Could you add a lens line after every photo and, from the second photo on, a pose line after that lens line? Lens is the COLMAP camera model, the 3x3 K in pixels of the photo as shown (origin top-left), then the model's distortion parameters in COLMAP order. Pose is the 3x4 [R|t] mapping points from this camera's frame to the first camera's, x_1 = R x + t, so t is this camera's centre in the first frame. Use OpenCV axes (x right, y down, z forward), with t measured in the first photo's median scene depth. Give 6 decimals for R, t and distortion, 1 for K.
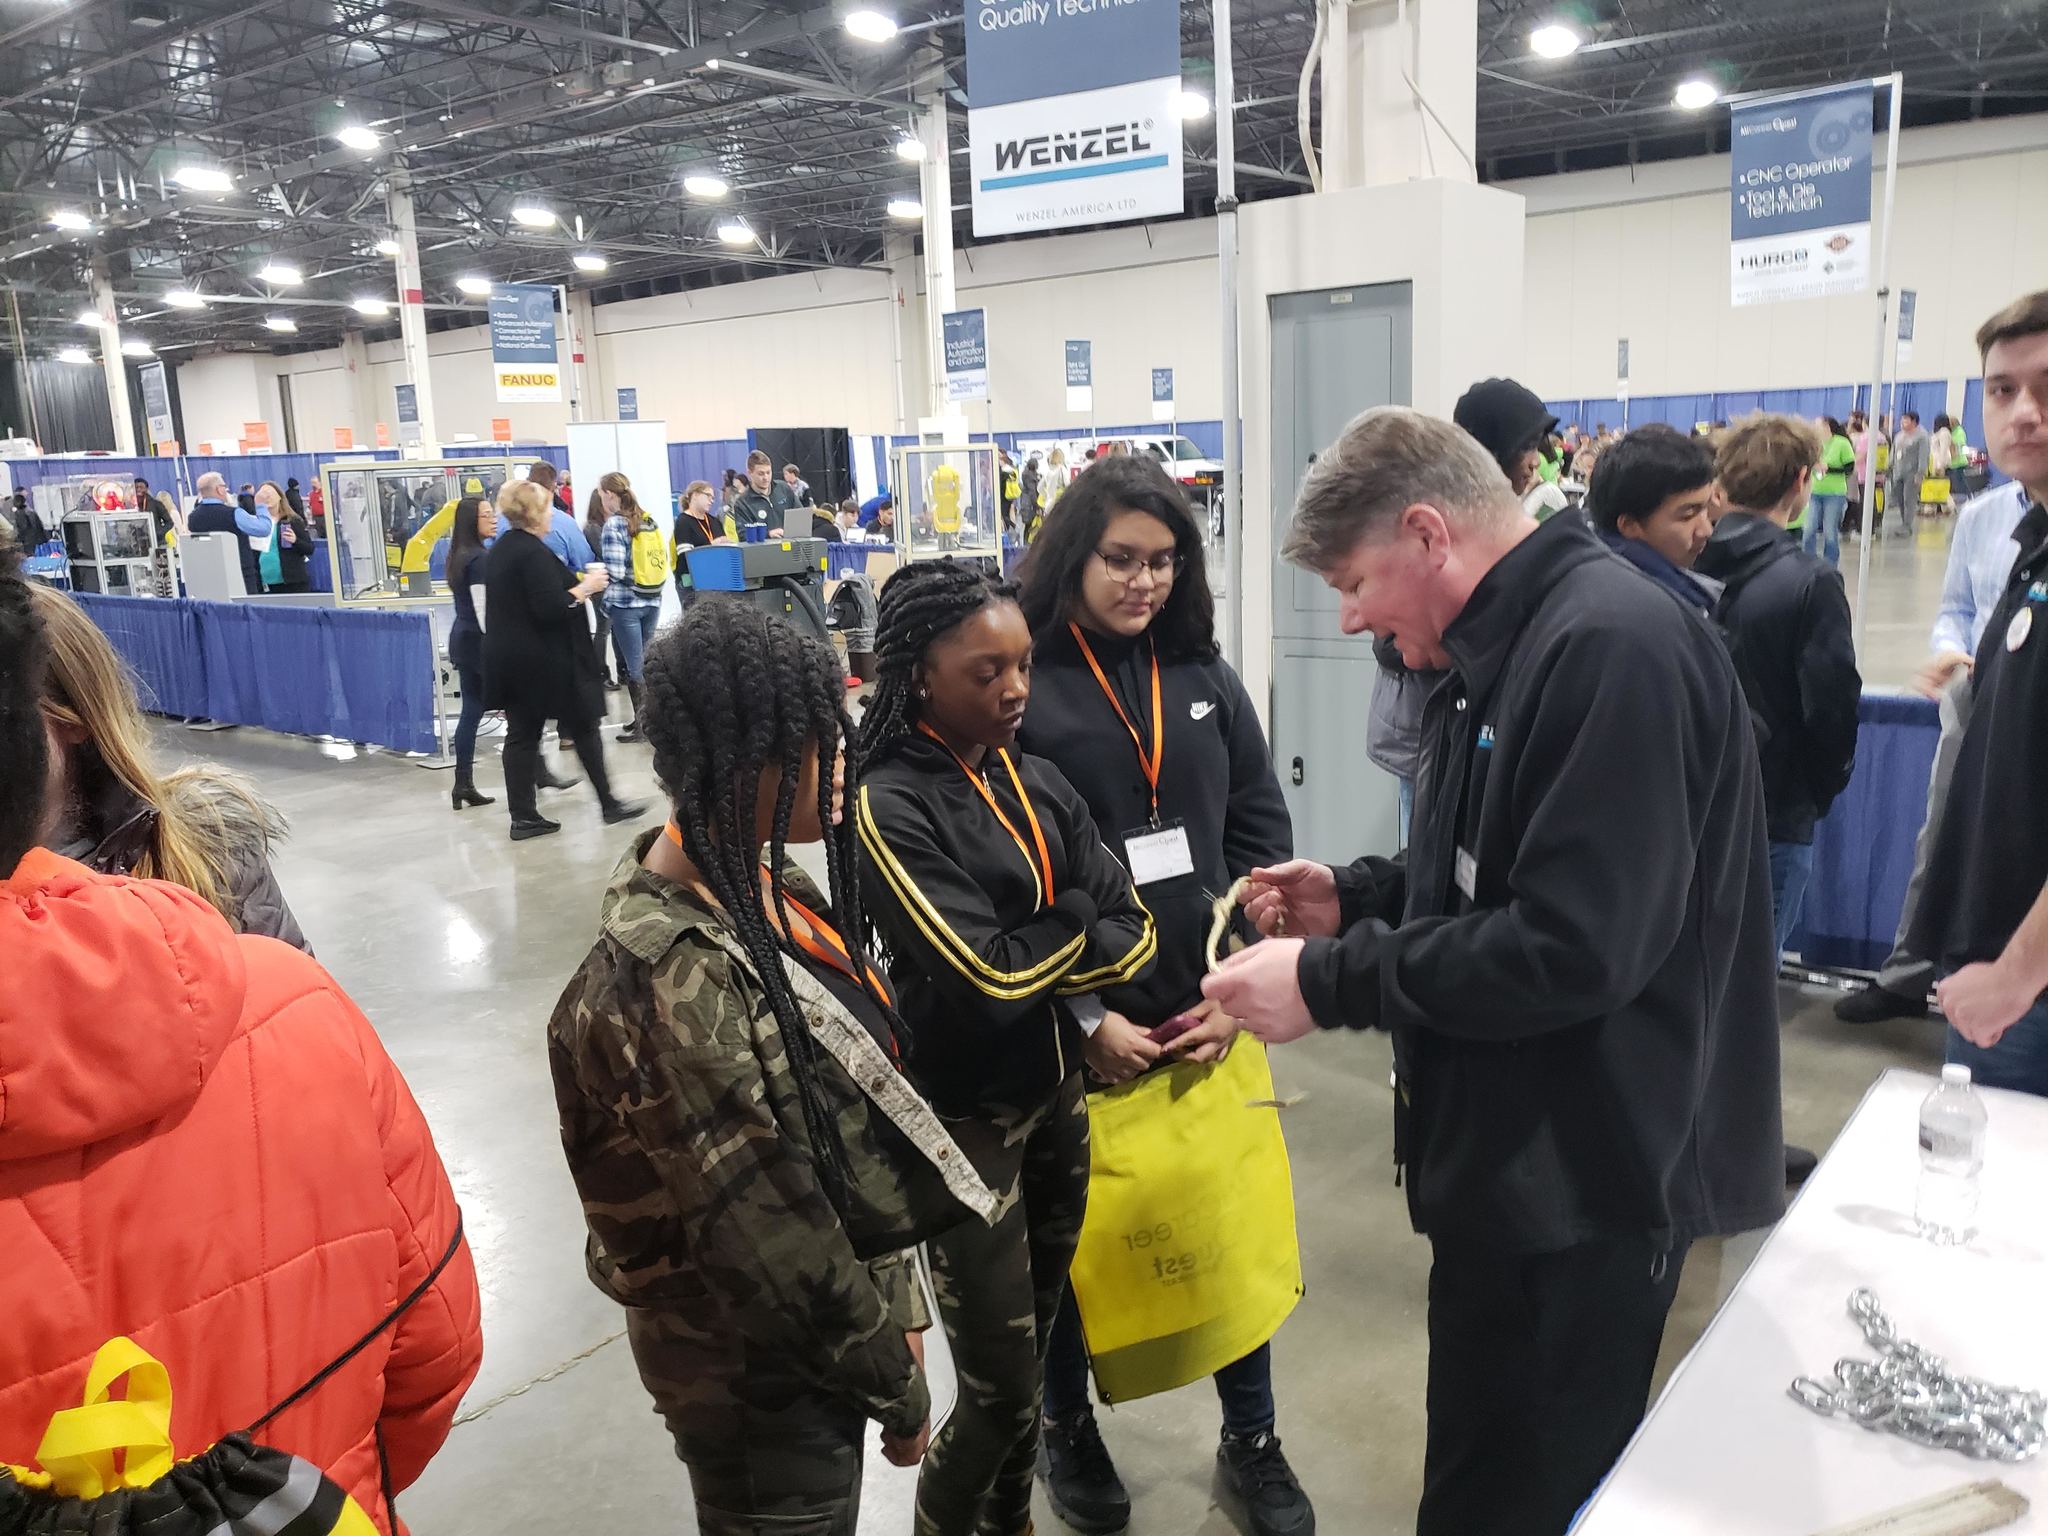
lens RADIAL K [[1556.4, 0, 1028.3], [0, 1556.4, 789.7], [0, 0, 1]] dist [0.060650, -0.024729]
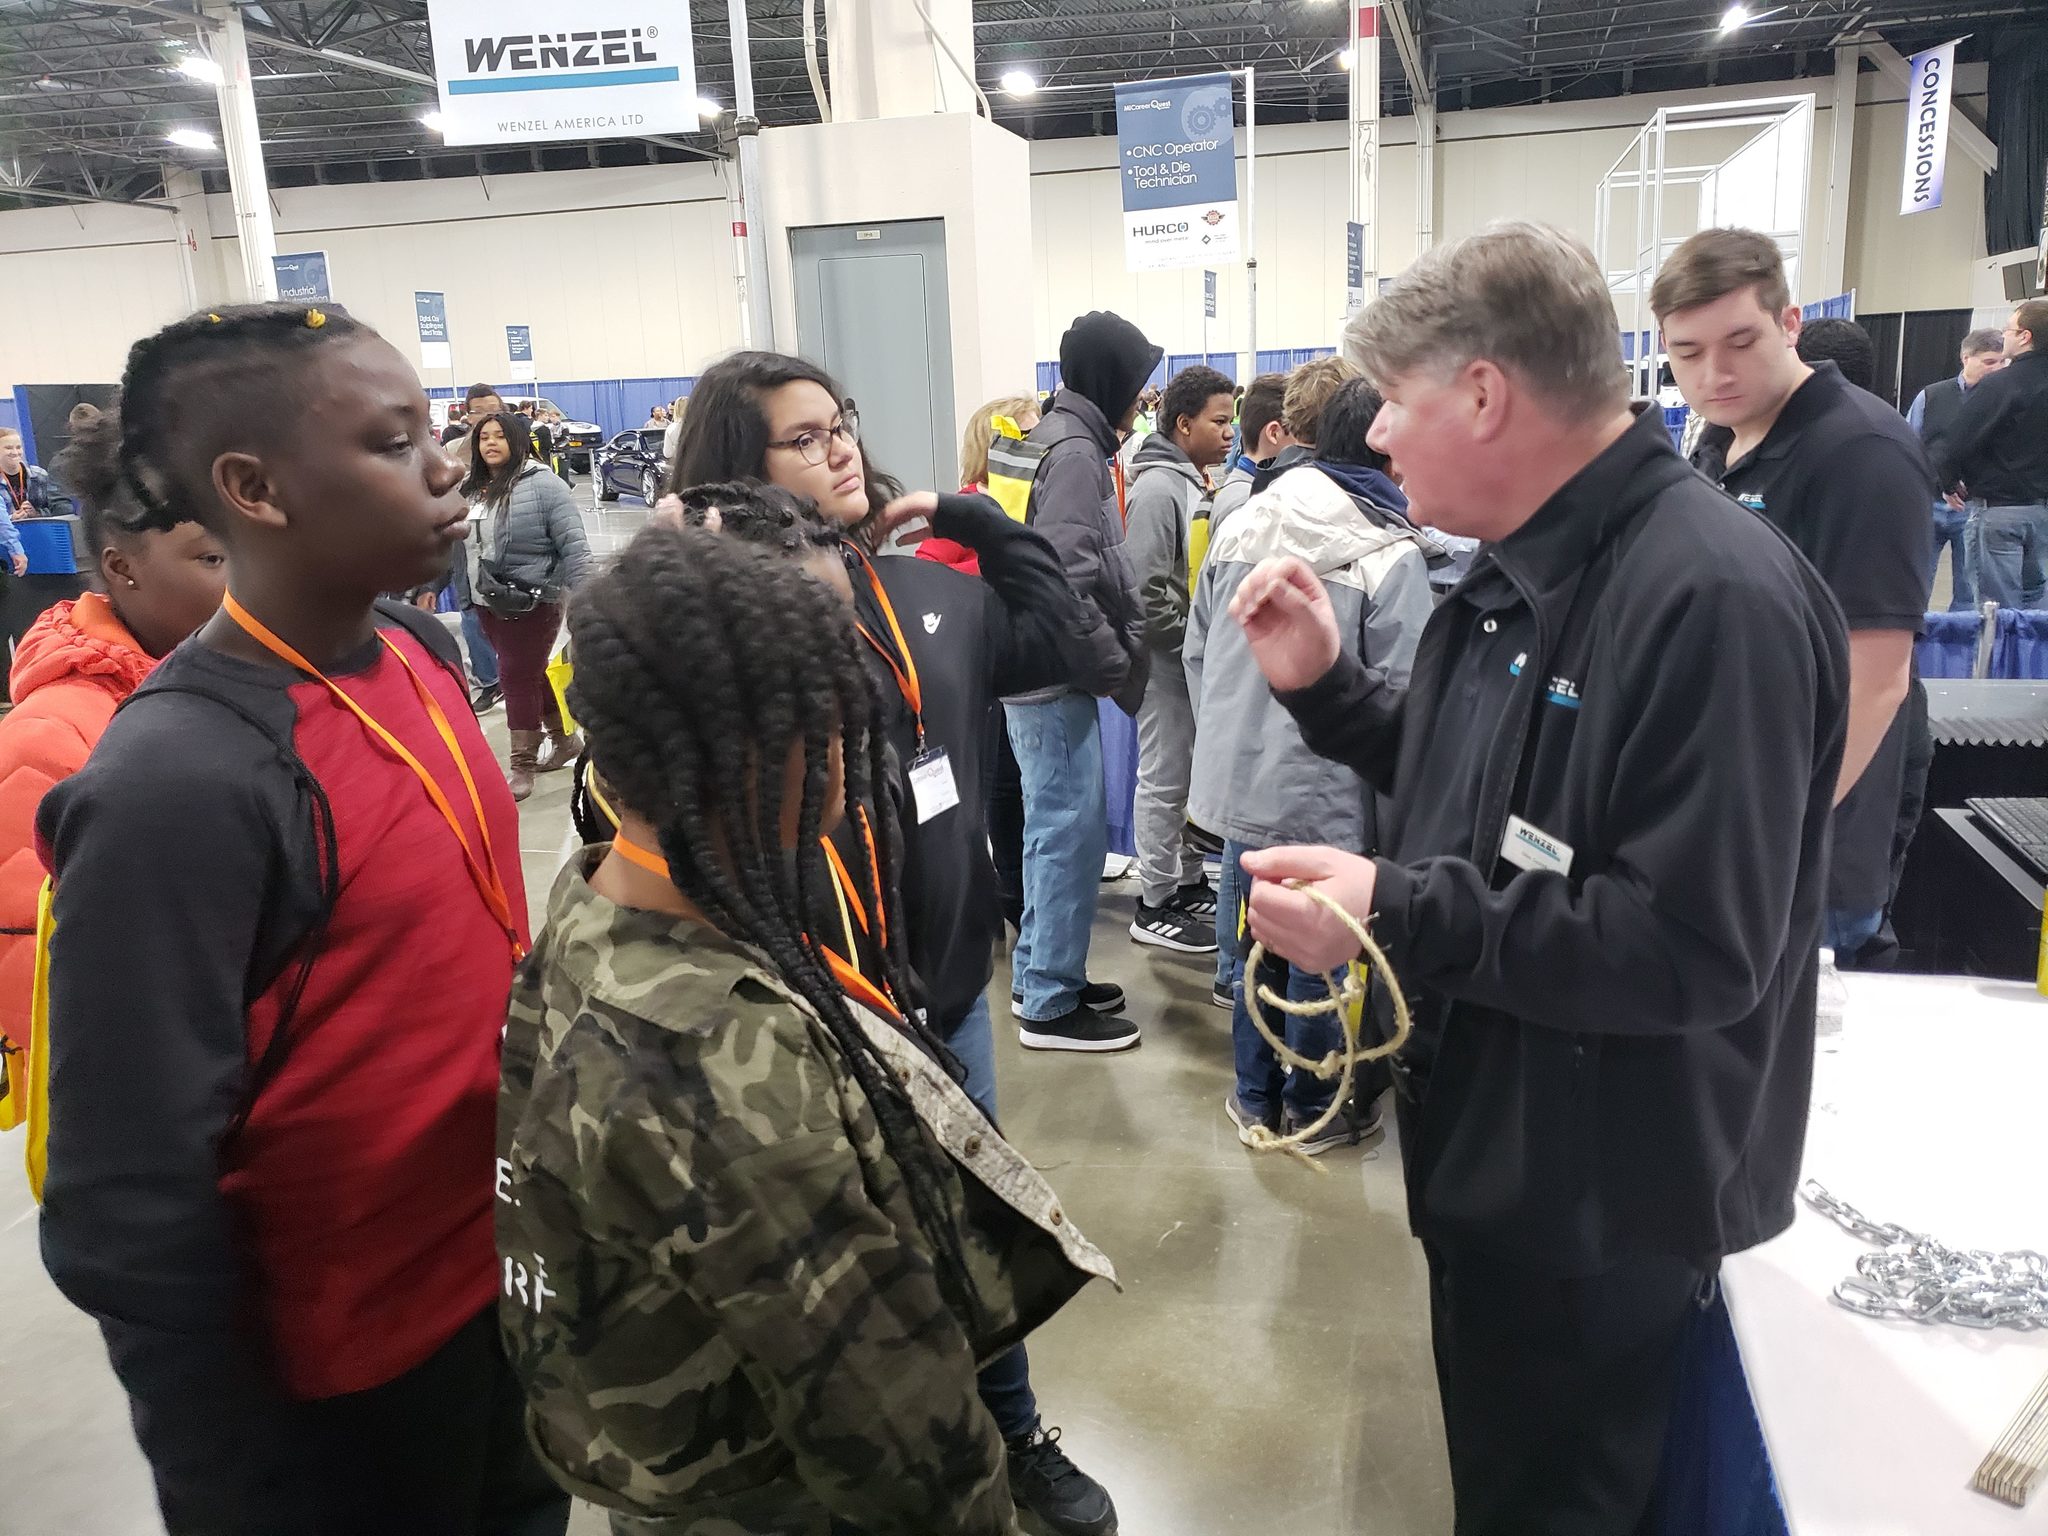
lens RADIAL K [[1556.4, 0, 1028.5], [0, 1556.4, 753.4], [0, 0, 1]] dist [0.060650, -0.024729]
pose [[0.925707, -0.088363, 0.367776, -0.094584], [0.088161, 0.995954, 0.017386, -0.004142], [-0.367824, 0.016330, 0.929752, 0.076922]]
